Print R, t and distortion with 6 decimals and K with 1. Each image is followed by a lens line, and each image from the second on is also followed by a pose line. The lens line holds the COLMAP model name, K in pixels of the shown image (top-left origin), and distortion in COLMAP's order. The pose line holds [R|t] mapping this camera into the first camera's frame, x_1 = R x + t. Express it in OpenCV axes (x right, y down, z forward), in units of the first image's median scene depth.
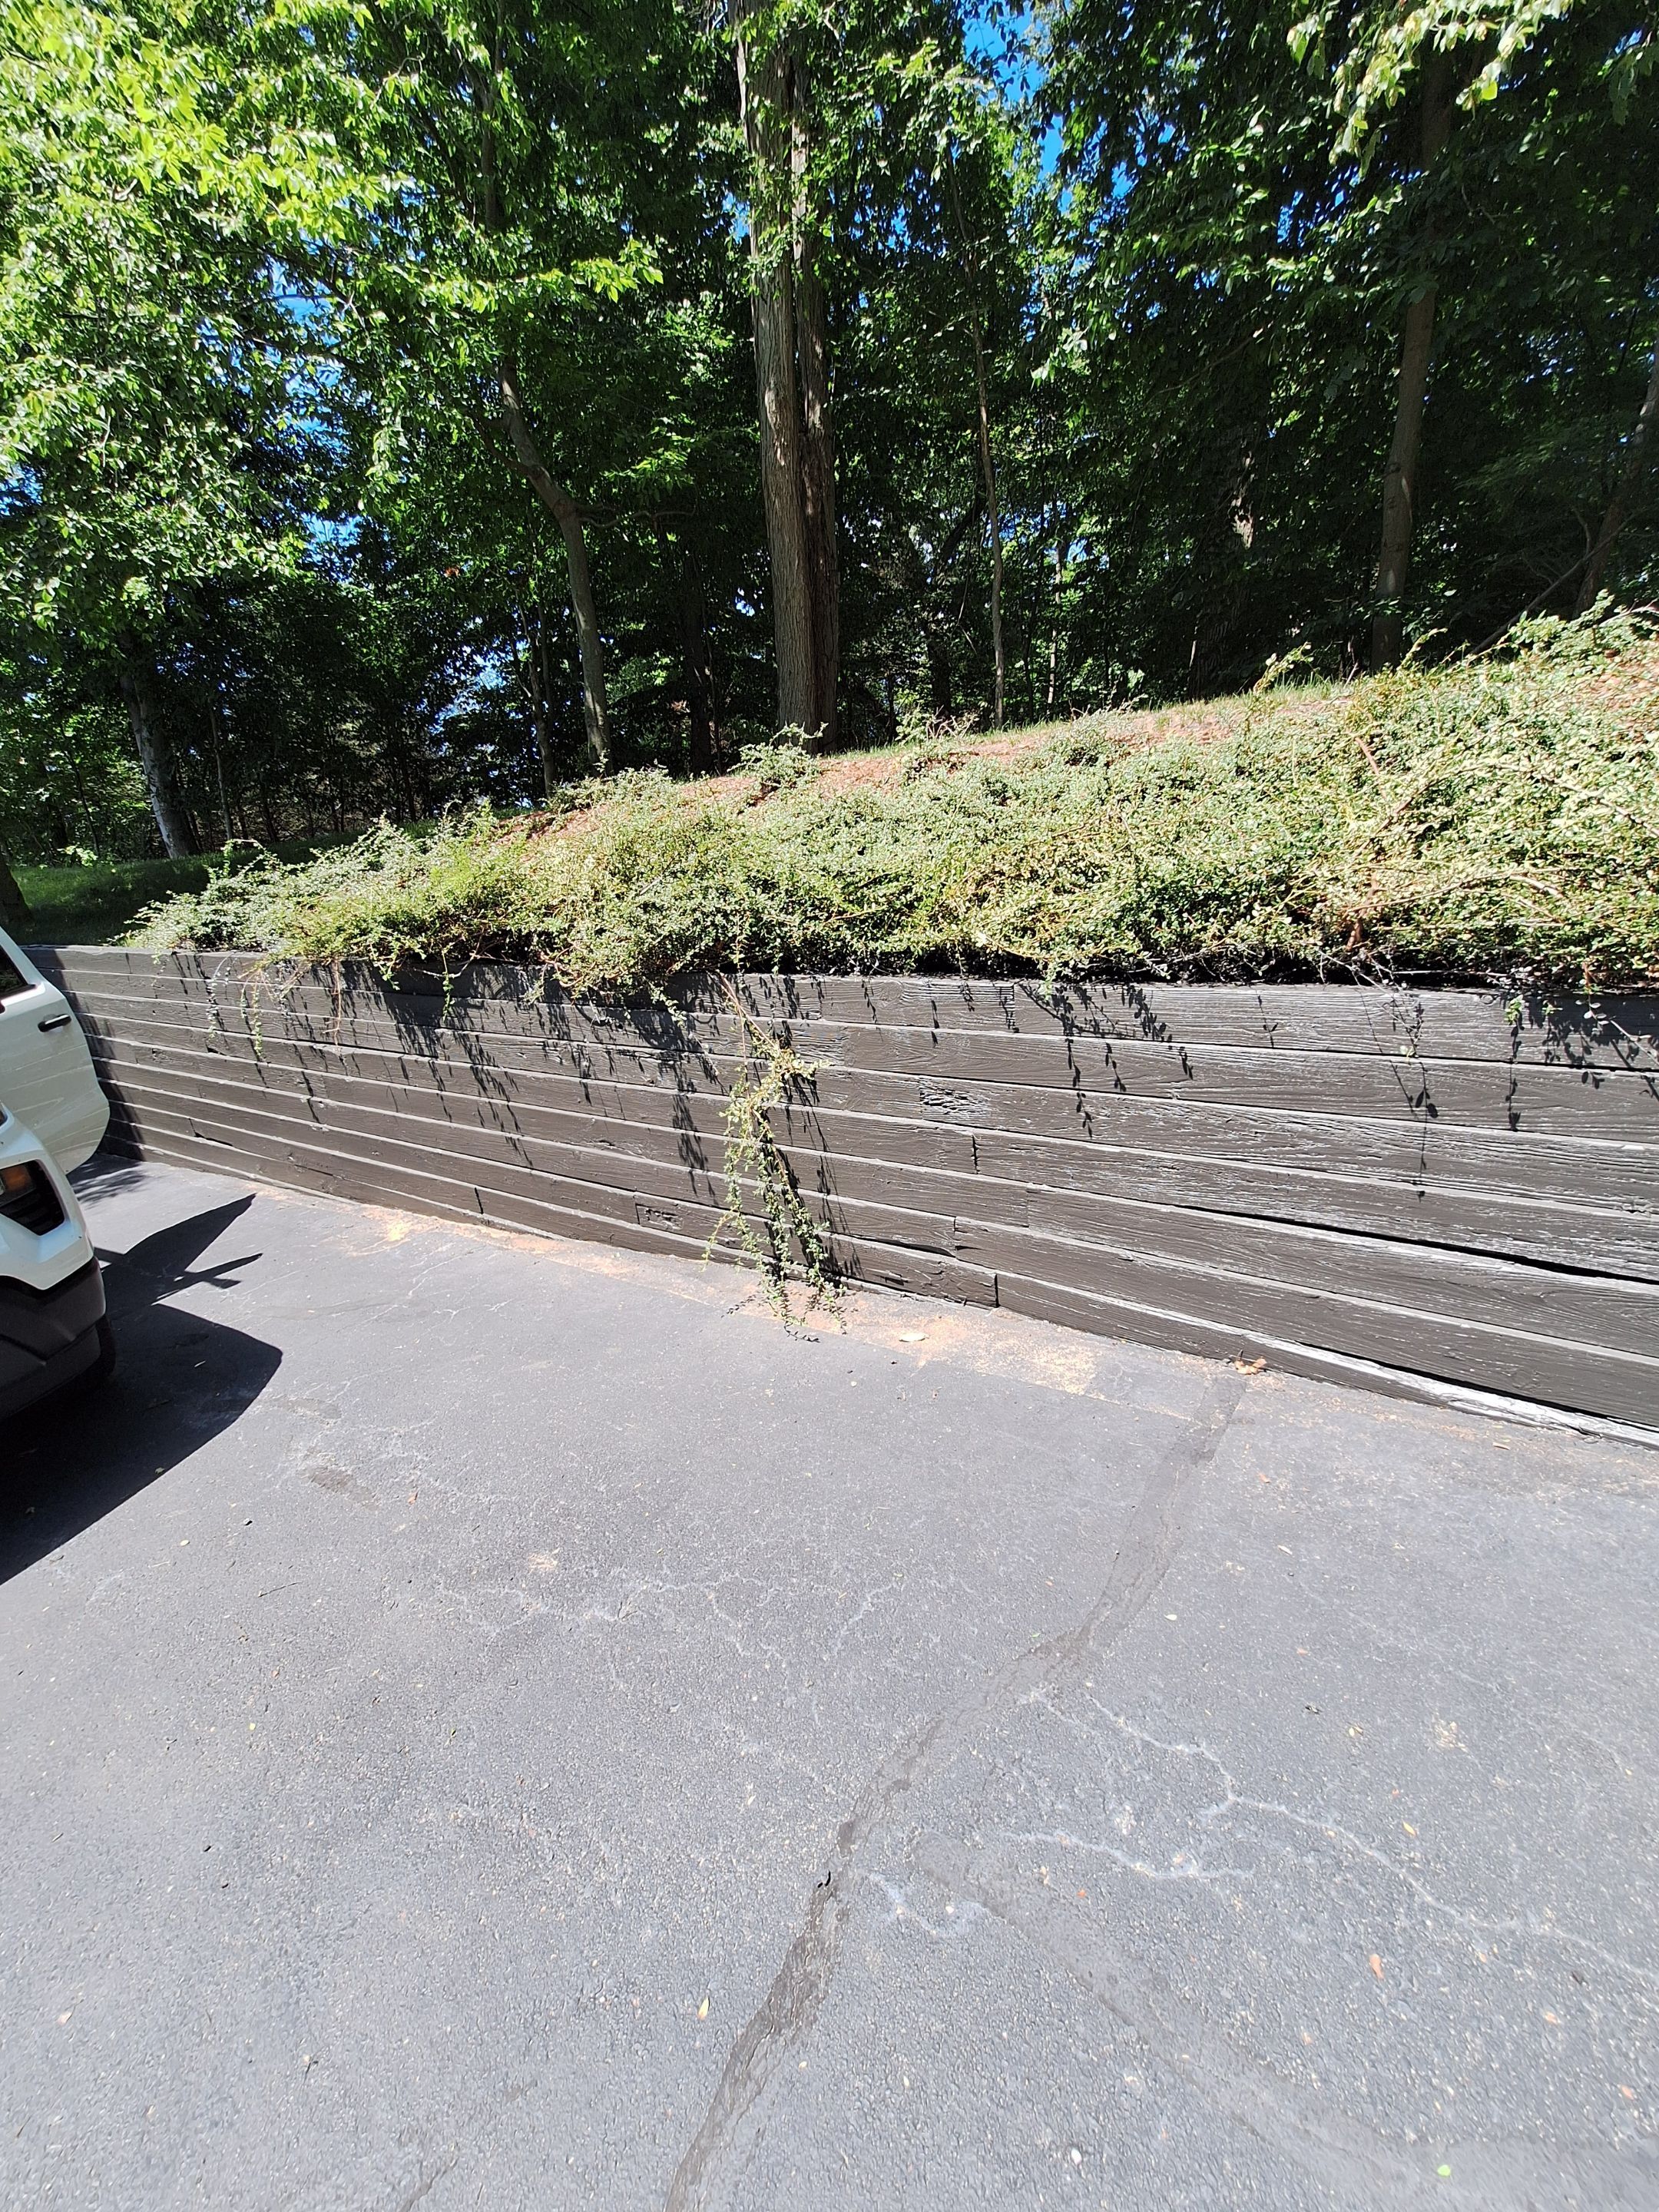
lens RADIAL K [[861.1, 0, 820.2], [0, 861.1, 1108.1], [0, 0, 1]] dist [-0.008307, 0.000408]
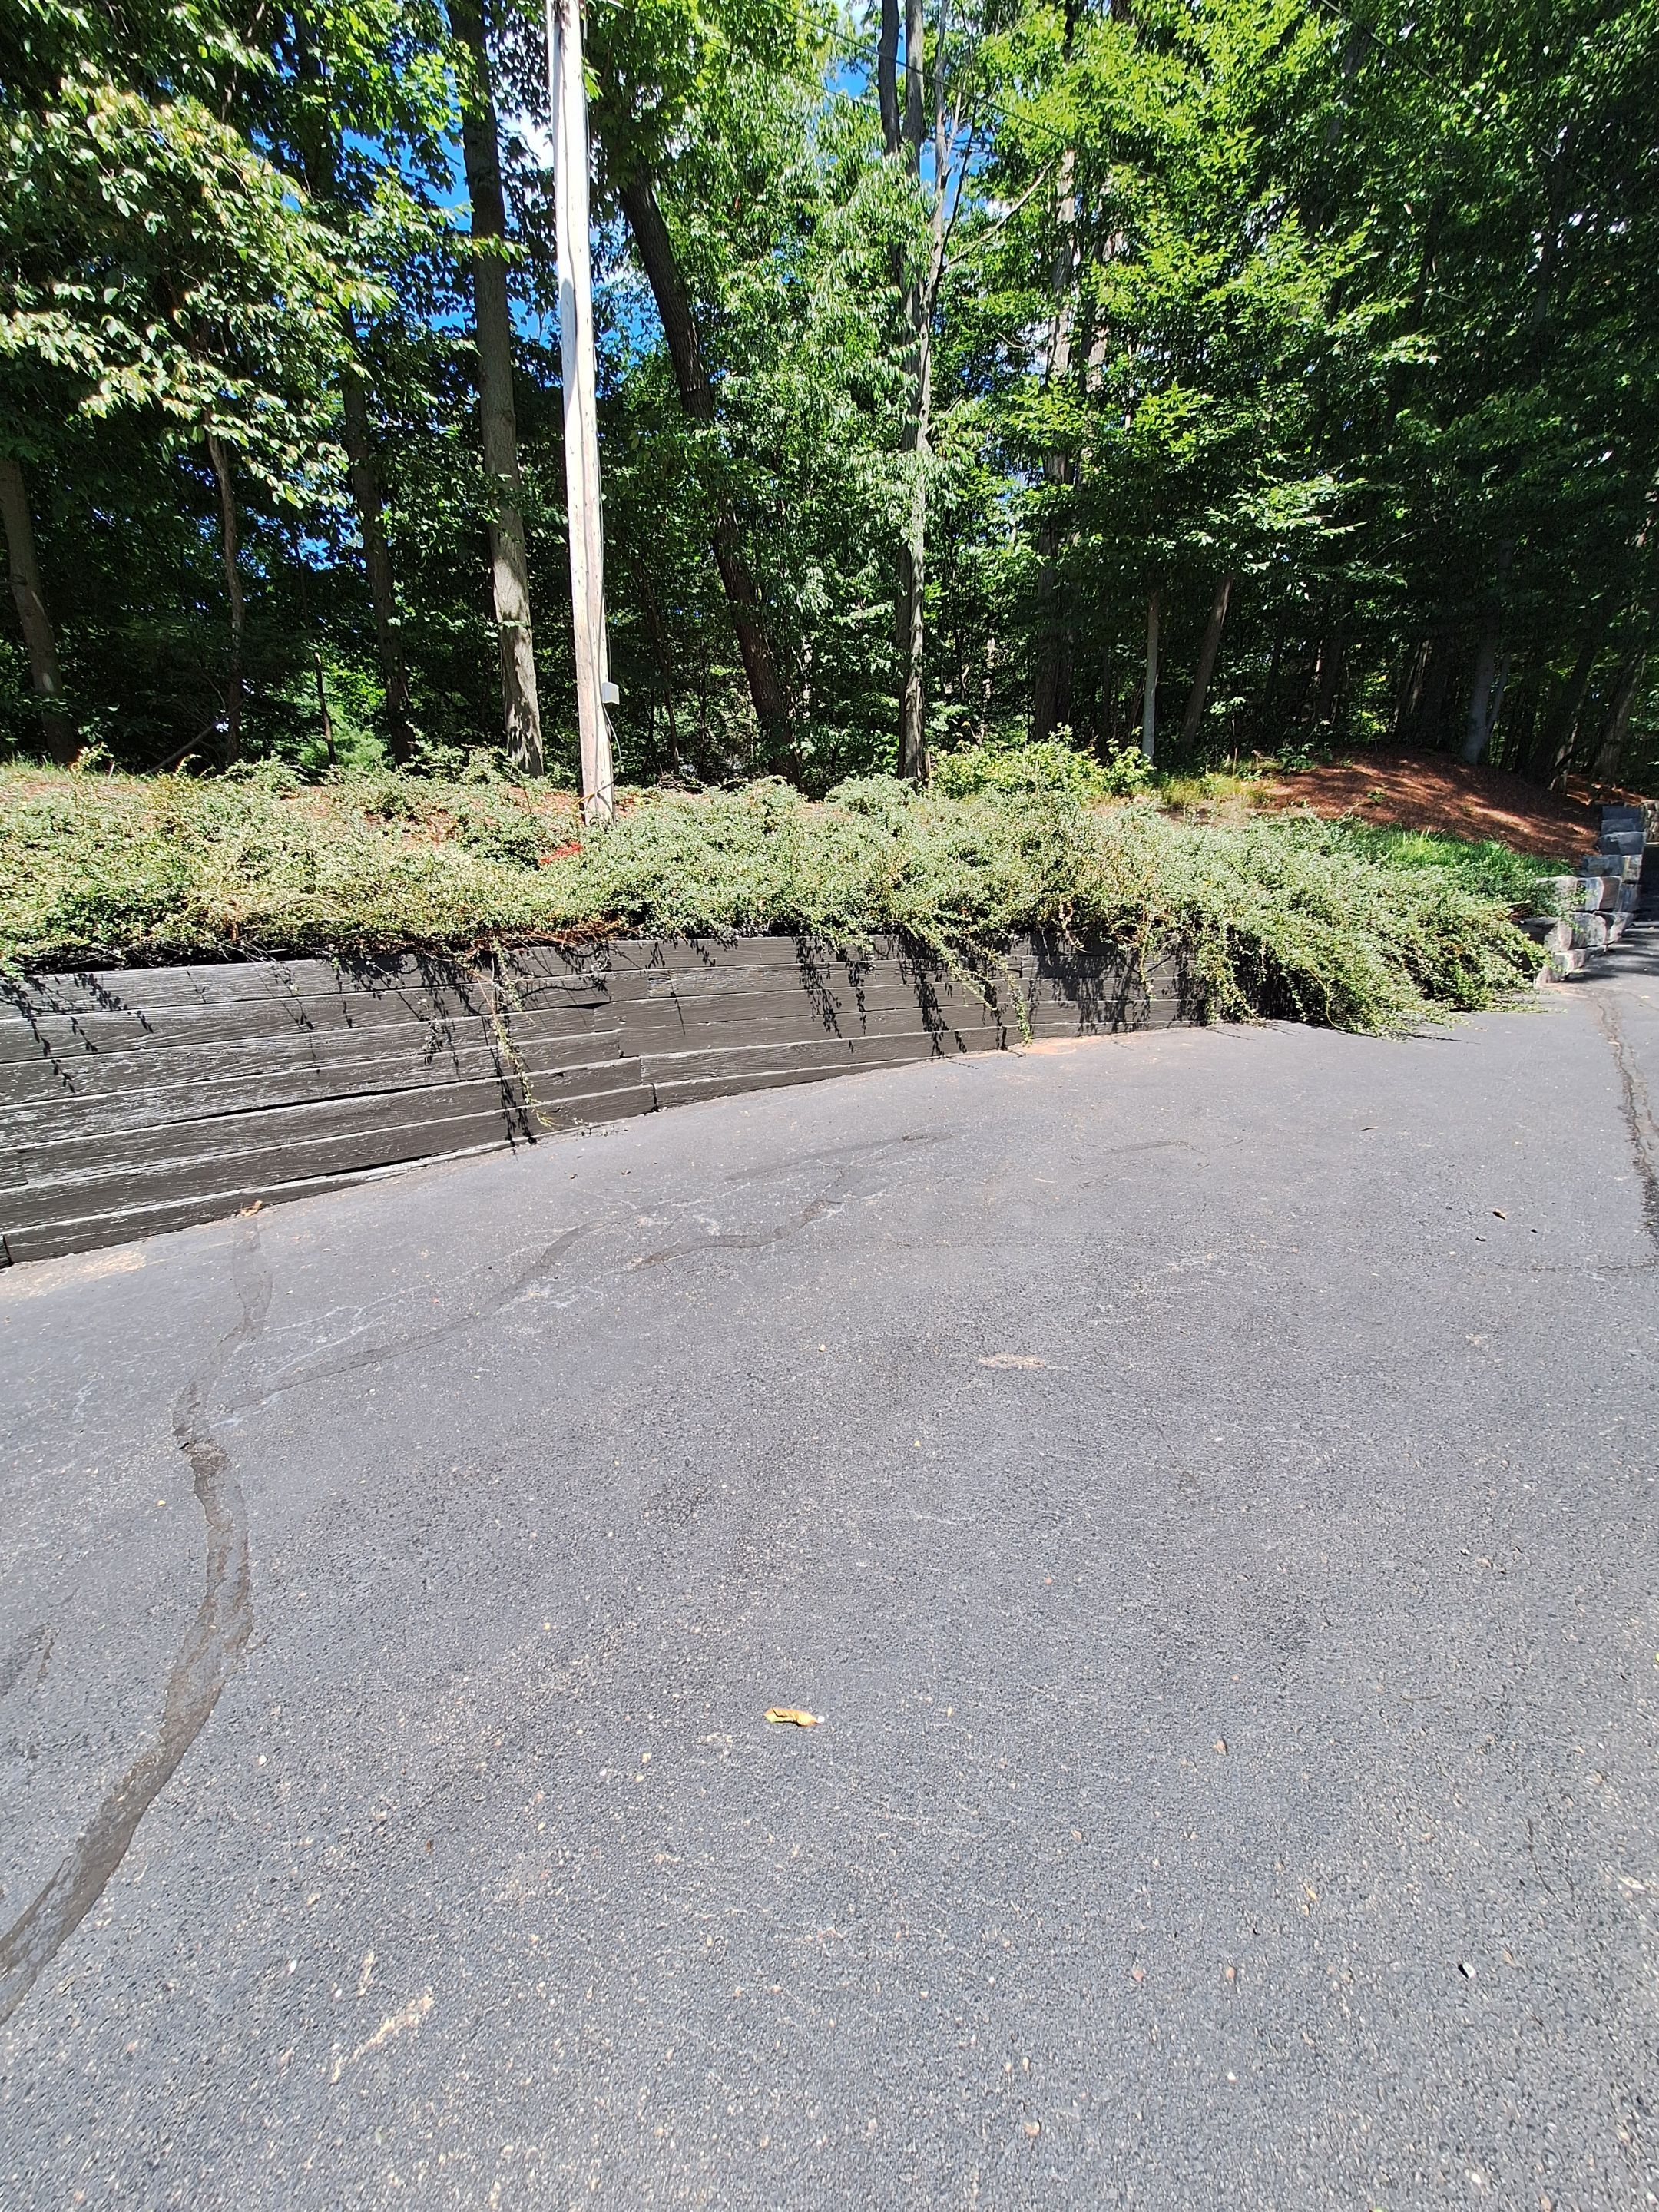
lens RADIAL K [[861.1, 0, 819.5], [0, 861.1, 1095.7], [0, 0, 1]] dist [-0.008307, 0.000408]
pose [[0.281135, -0.150920, 0.947727, -0.646402], [0.264488, 0.961495, 0.074655, 0.262958], [-0.922502, 0.229674, 0.310227, -0.464323]]
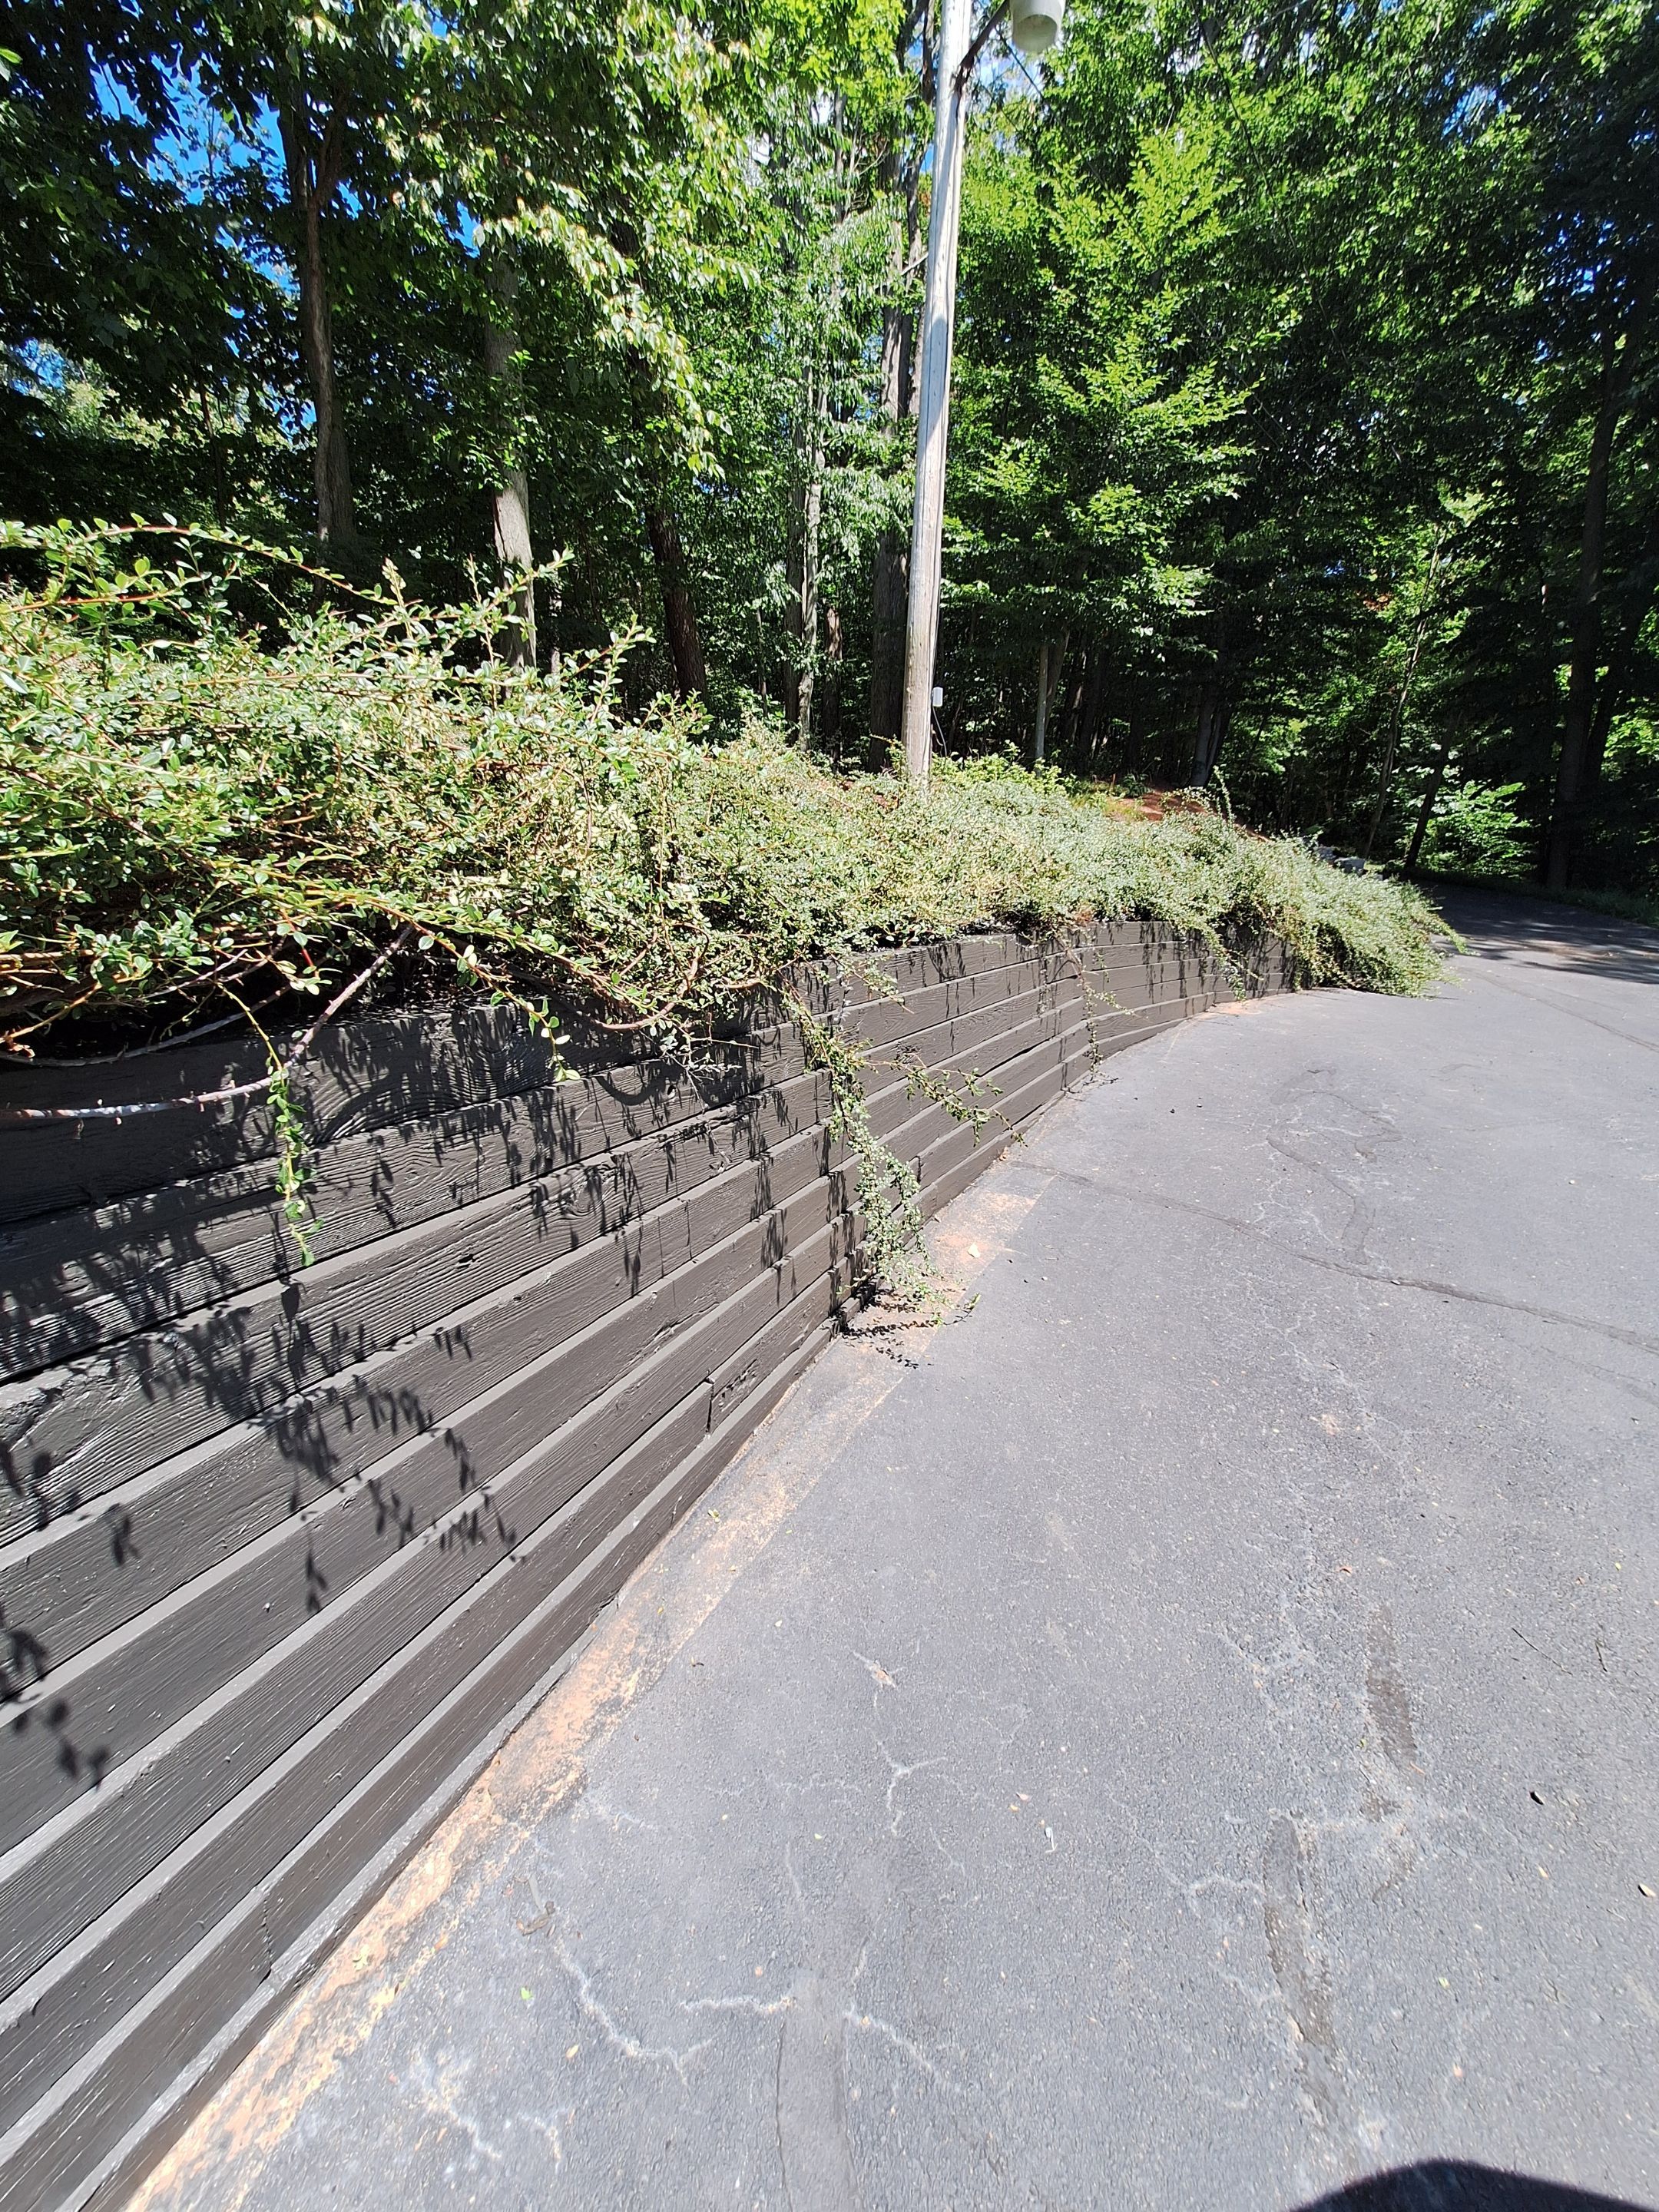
lens RADIAL K [[861.1, 0, 834.4], [0, 861.1, 1087.3], [0, 0, 1]] dist [-0.008307, 0.000408]
pose [[-0.122035, -0.173483, 0.977247, -1.167494], [0.254496, 0.946218, 0.199756, -0.270718], [-0.959343, 0.273083, -0.071321, 1.444452]]
